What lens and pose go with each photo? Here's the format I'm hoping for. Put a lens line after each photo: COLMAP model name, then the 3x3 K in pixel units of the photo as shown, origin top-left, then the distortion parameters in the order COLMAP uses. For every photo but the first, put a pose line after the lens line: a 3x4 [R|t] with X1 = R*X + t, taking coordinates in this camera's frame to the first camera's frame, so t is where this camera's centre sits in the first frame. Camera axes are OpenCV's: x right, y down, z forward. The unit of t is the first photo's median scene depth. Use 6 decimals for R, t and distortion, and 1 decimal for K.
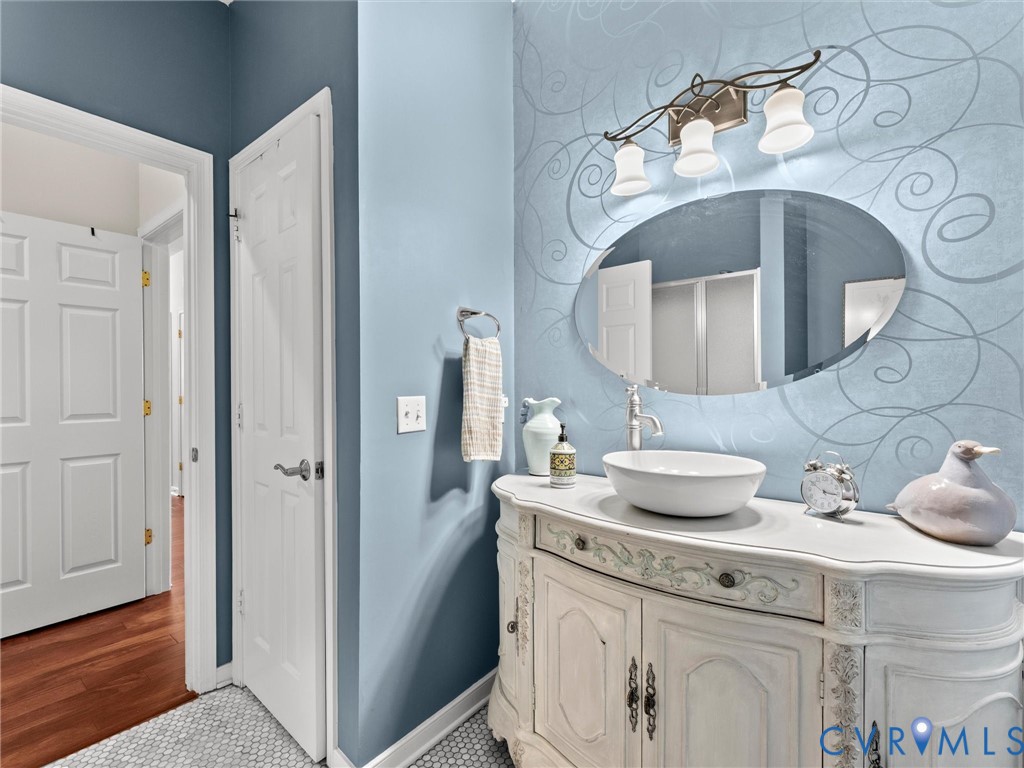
lens RADIAL K [[478.9, 0, 507.7], [0, 478.9, 379.8], [0, 0, 1]] dist [0.000973, -0.000171]
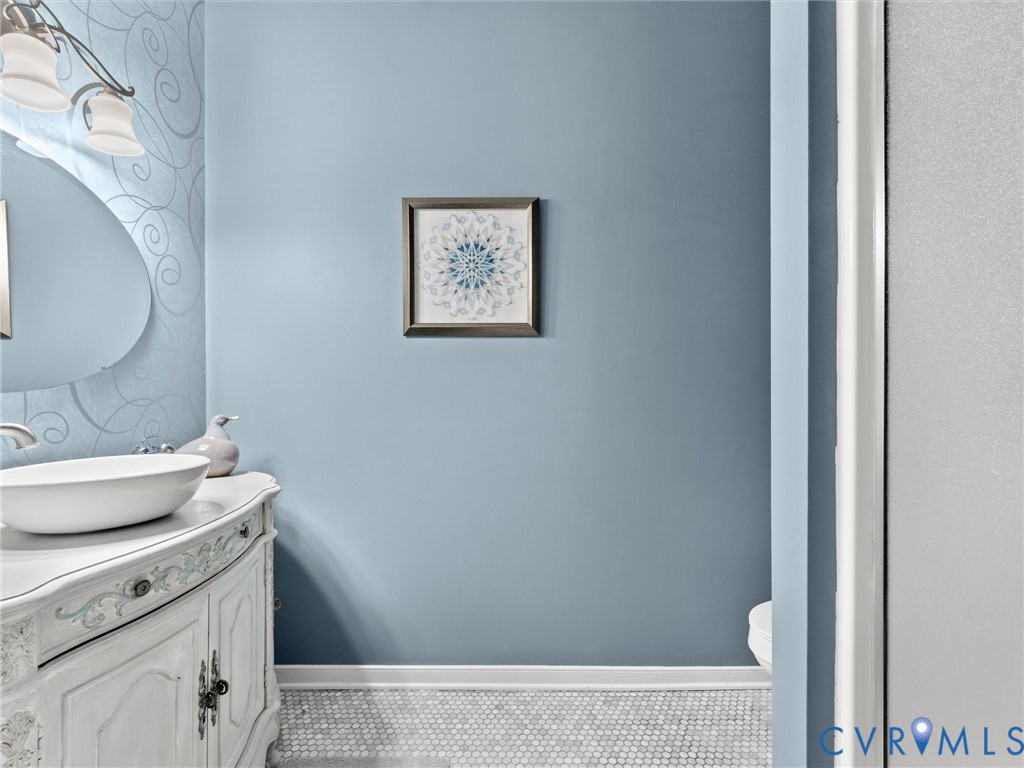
lens RADIAL K [[478.9, 0, 507.7], [0, 478.9, 379.8], [0, 0, 1]] dist [0.000973, -0.000171]
pose [[-0.630185, 0.013877, 0.776321, -0.808827], [-0.011116, 0.999577, -0.026891, 0.029827], [-0.776366, -0.025576, -0.629764, 1.046160]]
